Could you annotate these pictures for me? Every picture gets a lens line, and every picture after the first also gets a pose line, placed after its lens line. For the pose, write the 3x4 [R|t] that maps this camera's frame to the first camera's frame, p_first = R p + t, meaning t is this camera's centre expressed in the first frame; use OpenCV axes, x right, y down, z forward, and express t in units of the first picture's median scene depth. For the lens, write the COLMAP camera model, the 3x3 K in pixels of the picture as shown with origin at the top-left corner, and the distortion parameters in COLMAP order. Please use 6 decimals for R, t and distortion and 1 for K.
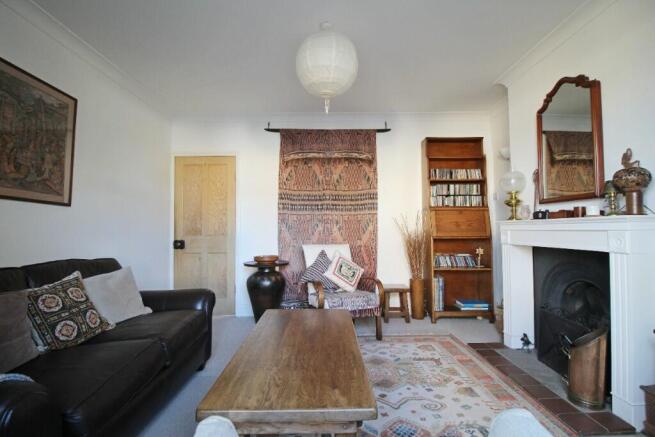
lens RADIAL K [[305.4, 0, 327.5], [0, 305.4, 218.5], [0, 0, 1]] dist [-0.014565, -0.001222]
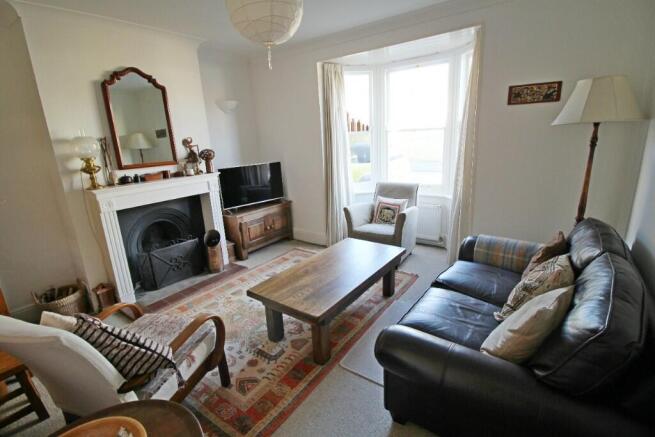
lens RADIAL K [[305.4, 0, 327.5], [0, 305.4, 218.5], [0, 0, 1]] dist [-0.014565, -0.001222]
pose [[-0.798356, -0.113329, 0.591425, -0.636759], [0.035102, 0.971703, 0.233583, -0.114219], [-0.601161, 0.207242, -0.771787, 1.515124]]
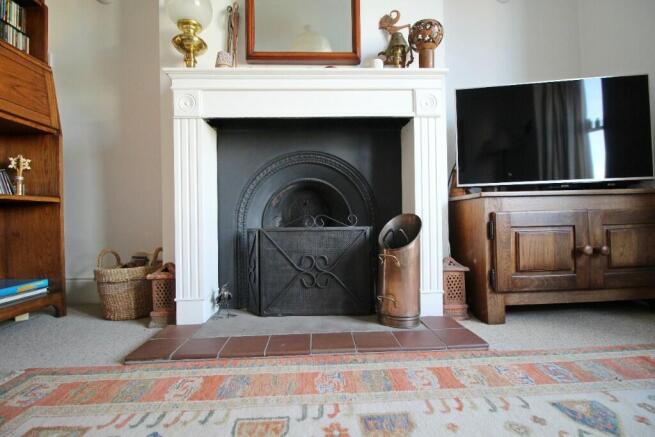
lens RADIAL K [[305.4, 0, 327.5], [0, 305.4, 218.5], [0, 0, 1]] dist [-0.014565, -0.001222]
pose [[-0.032960, 0.000559, 0.999457, 0.099504], [-0.016169, 0.999869, -0.001092, 0.276950], [-0.999326, -0.016197, -0.032947, 0.896675]]
